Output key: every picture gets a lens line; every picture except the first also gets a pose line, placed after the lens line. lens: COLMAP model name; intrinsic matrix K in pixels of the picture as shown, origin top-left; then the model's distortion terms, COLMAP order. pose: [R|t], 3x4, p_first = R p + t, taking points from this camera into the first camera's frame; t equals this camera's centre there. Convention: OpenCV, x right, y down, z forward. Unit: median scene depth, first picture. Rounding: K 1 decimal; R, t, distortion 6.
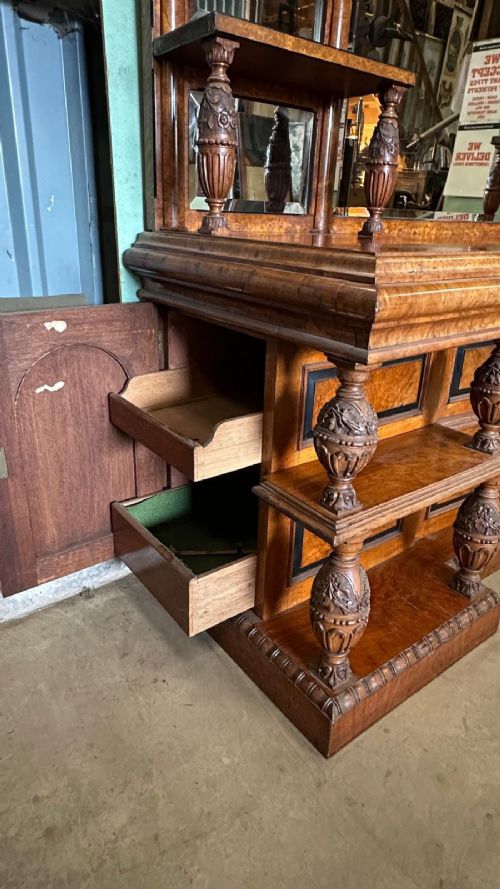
lens RADIAL K [[546.3, 0, 245.7], [0, 546.3, 443.0], [0, 0, 1]] dist [-0.003861, 0.000961]
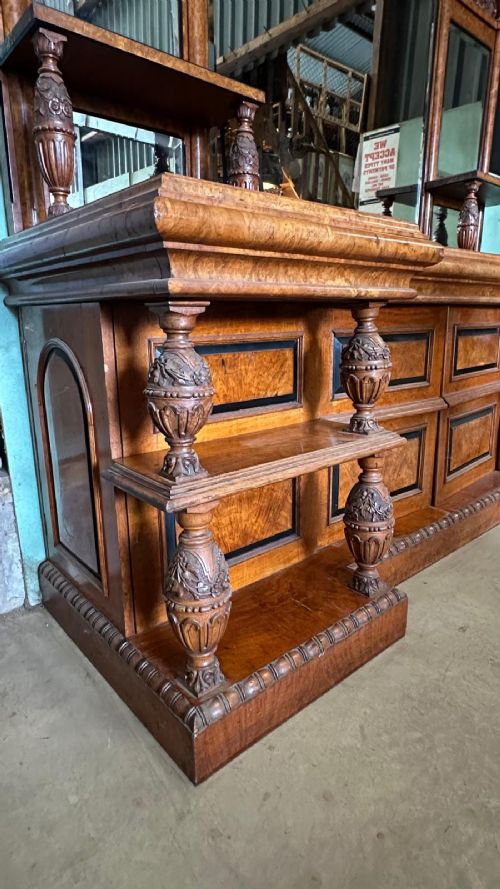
lens RADIAL K [[504.9, 0, 246.0], [0, 504.9, 444.8], [0, 0, 1]] dist [-0.000281, -0.002474]
pose [[0.996941, -0.058656, 0.051649, 0.205014], [0.065765, 0.986665, -0.148890, 0.171228], [-0.042227, 0.151831, 0.987504, 0.139827]]
